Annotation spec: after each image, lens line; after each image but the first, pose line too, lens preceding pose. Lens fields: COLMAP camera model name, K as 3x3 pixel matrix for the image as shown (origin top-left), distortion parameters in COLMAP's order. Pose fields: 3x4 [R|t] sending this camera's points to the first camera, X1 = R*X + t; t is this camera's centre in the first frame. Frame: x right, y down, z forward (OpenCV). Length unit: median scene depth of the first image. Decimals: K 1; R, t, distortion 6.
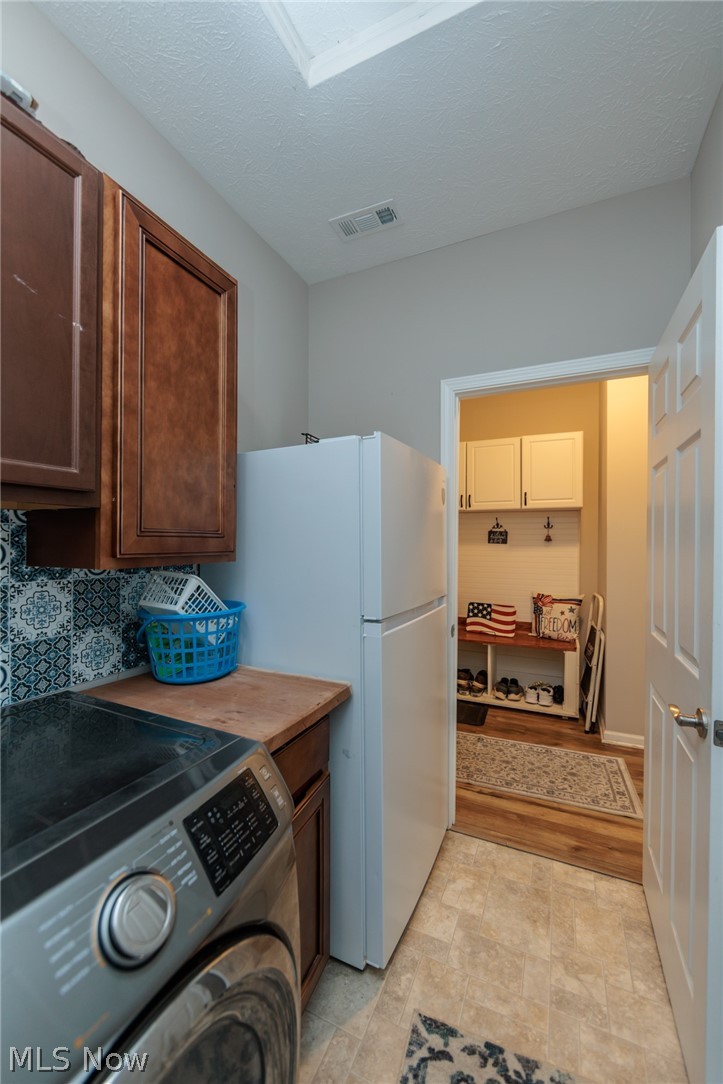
lens RADIAL K [[431.7, 0, 352.5], [0, 431.7, 541.3], [0, 0, 1]] dist [-0.002458, -0.000366]
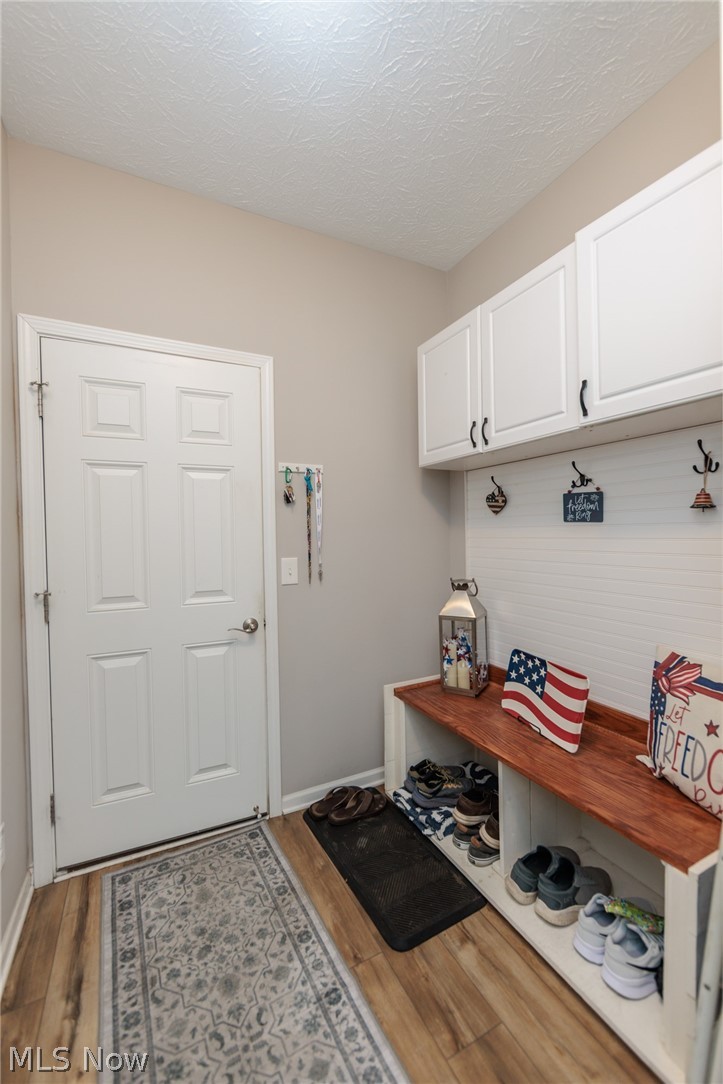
lens RADIAL K [[431.7, 0, 352.5], [0, 431.7, 541.3], [0, 0, 1]] dist [-0.002458, -0.000366]
pose [[0.783732, -0.009009, -0.621034, 0.464541], [0.020708, 0.999718, 0.011632, 0.016313], [0.620754, -0.021977, 0.783697, 0.569239]]
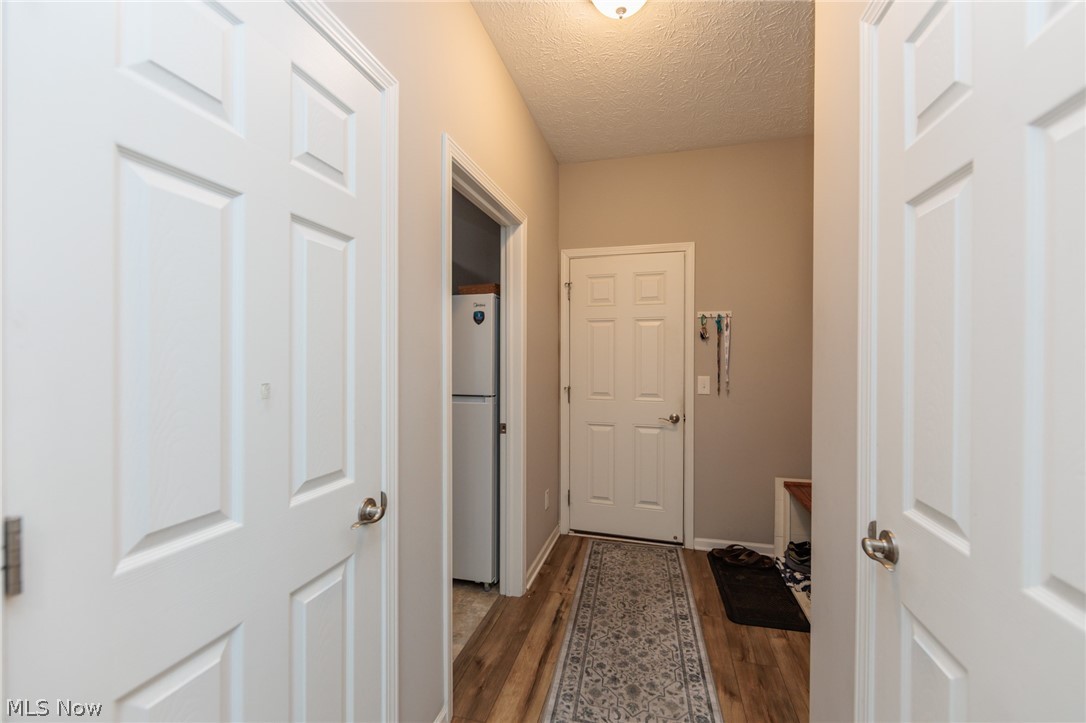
lens RADIAL K [[432.5, 0, 546.7], [0, 432.5, 359.6], [0, 0, 1]] dist [-0.002458, -0.000366]
pose [[0.182375, -0.001170, -0.983228, 0.803748], [-0.001913, 0.999997, -0.001545, 0.012747], [0.983227, 0.002162, 0.182372, 0.513613]]
